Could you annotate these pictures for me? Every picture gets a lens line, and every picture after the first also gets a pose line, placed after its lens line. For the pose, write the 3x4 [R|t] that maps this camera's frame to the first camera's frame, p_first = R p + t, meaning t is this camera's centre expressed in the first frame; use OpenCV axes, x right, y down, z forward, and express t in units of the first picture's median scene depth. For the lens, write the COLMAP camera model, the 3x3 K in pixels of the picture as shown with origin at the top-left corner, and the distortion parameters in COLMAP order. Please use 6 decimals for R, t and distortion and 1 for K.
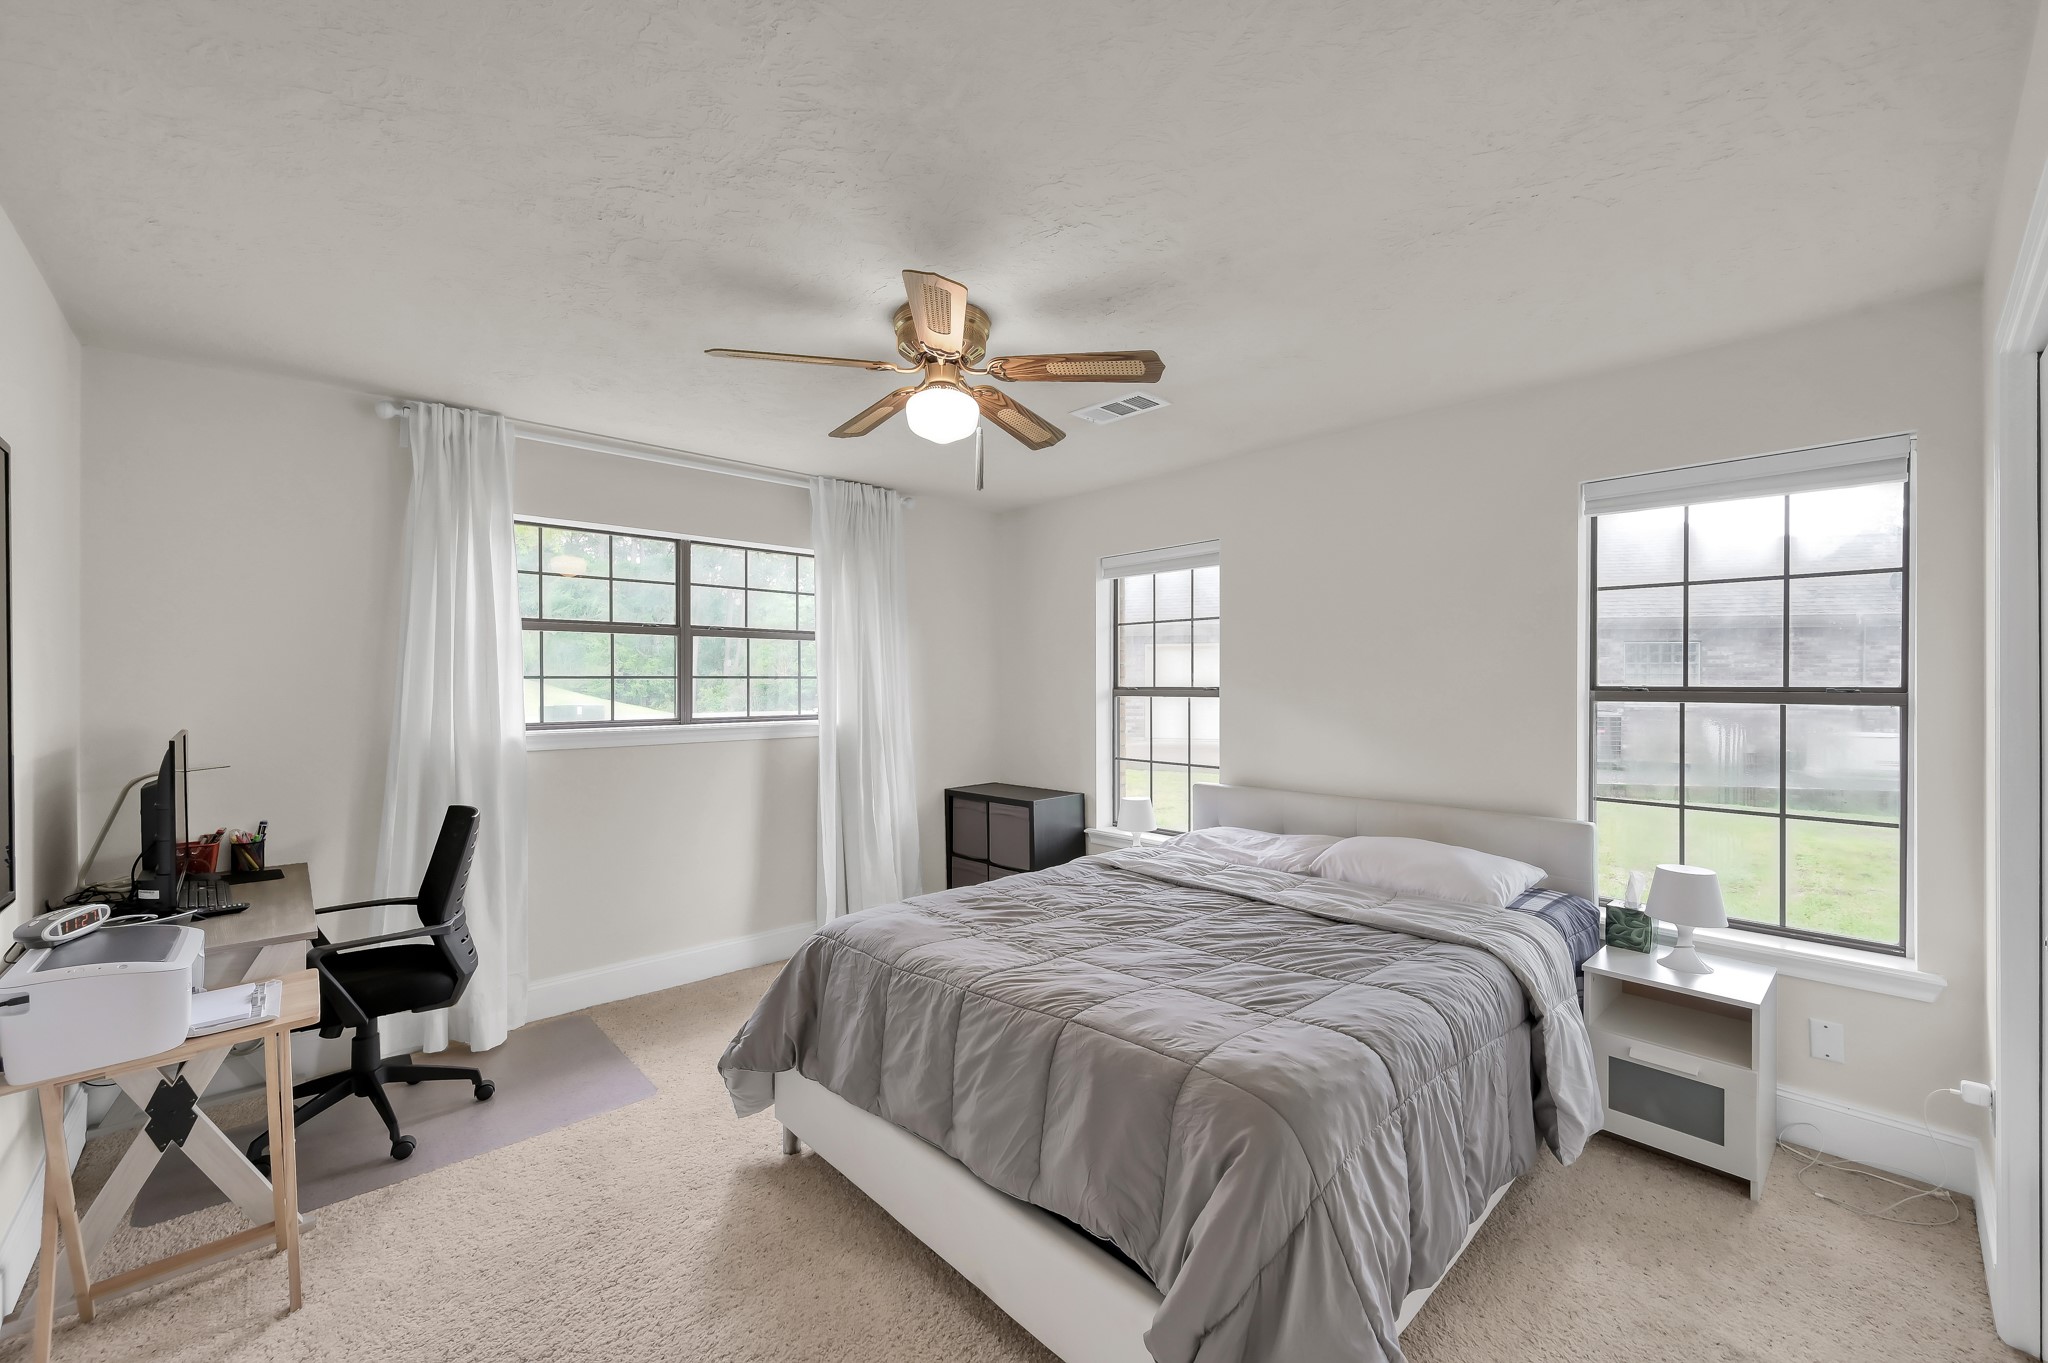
lens RADIAL K [[803.3, 0, 1024.0], [0, 803.3, 681.5], [0, 0, 1]] dist [0.000706, 0.000093]
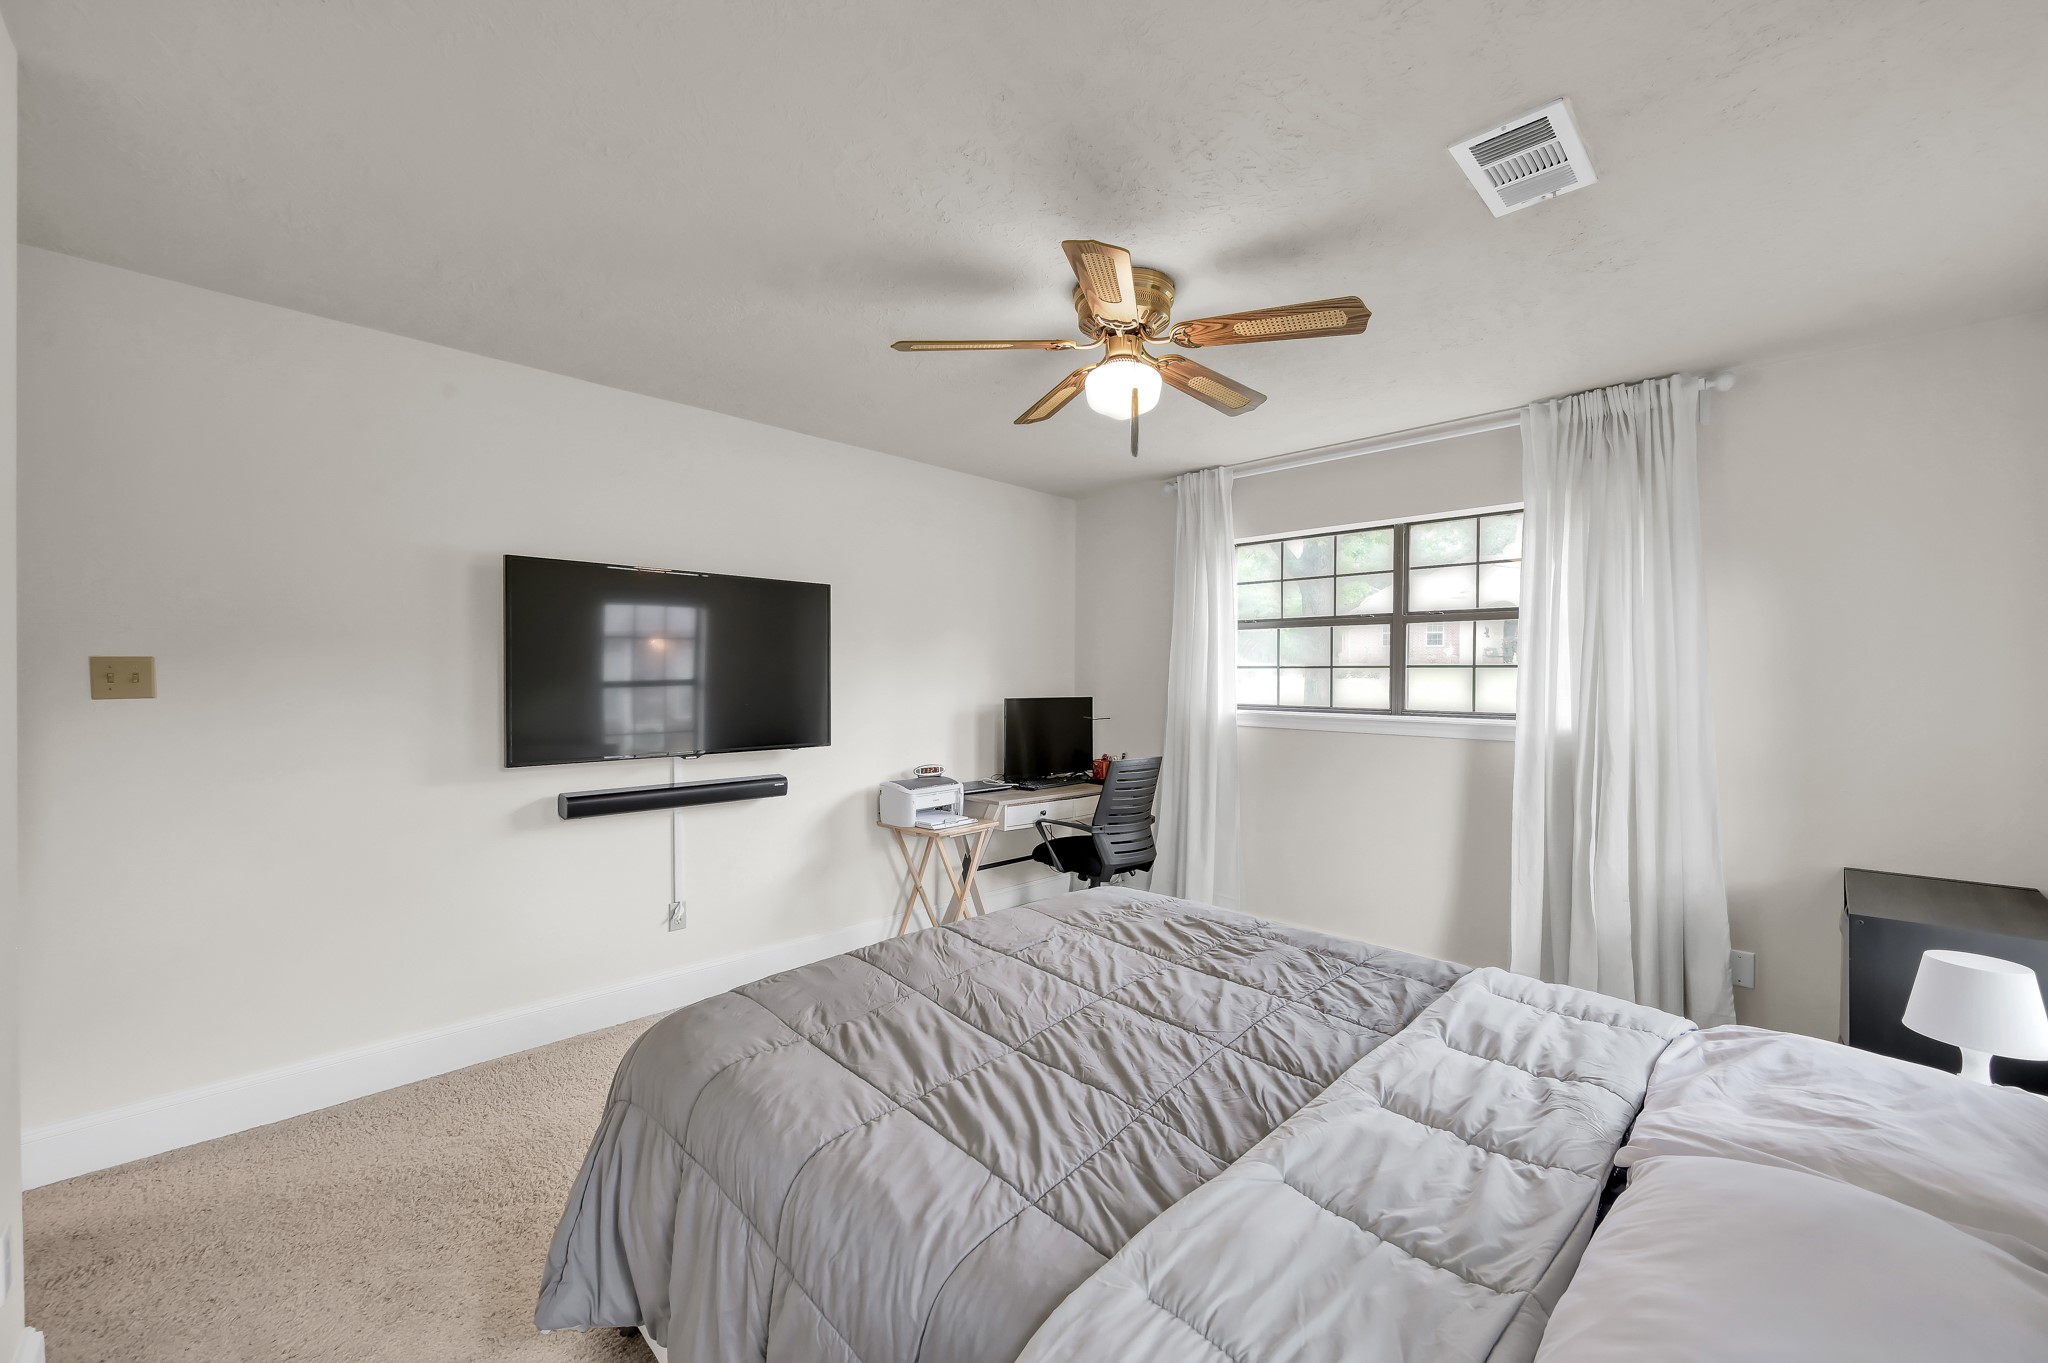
lens RADIAL K [[803.3, 0, 1024.0], [0, 803.3, 681.5], [0, 0, 1]] dist [0.000706, 0.000093]
pose [[0.039171, 0.012995, -0.999148, 0.528159], [-0.008438, 0.999884, 0.012673, 0.003785], [0.999197, 0.007934, 0.039276, 0.520932]]
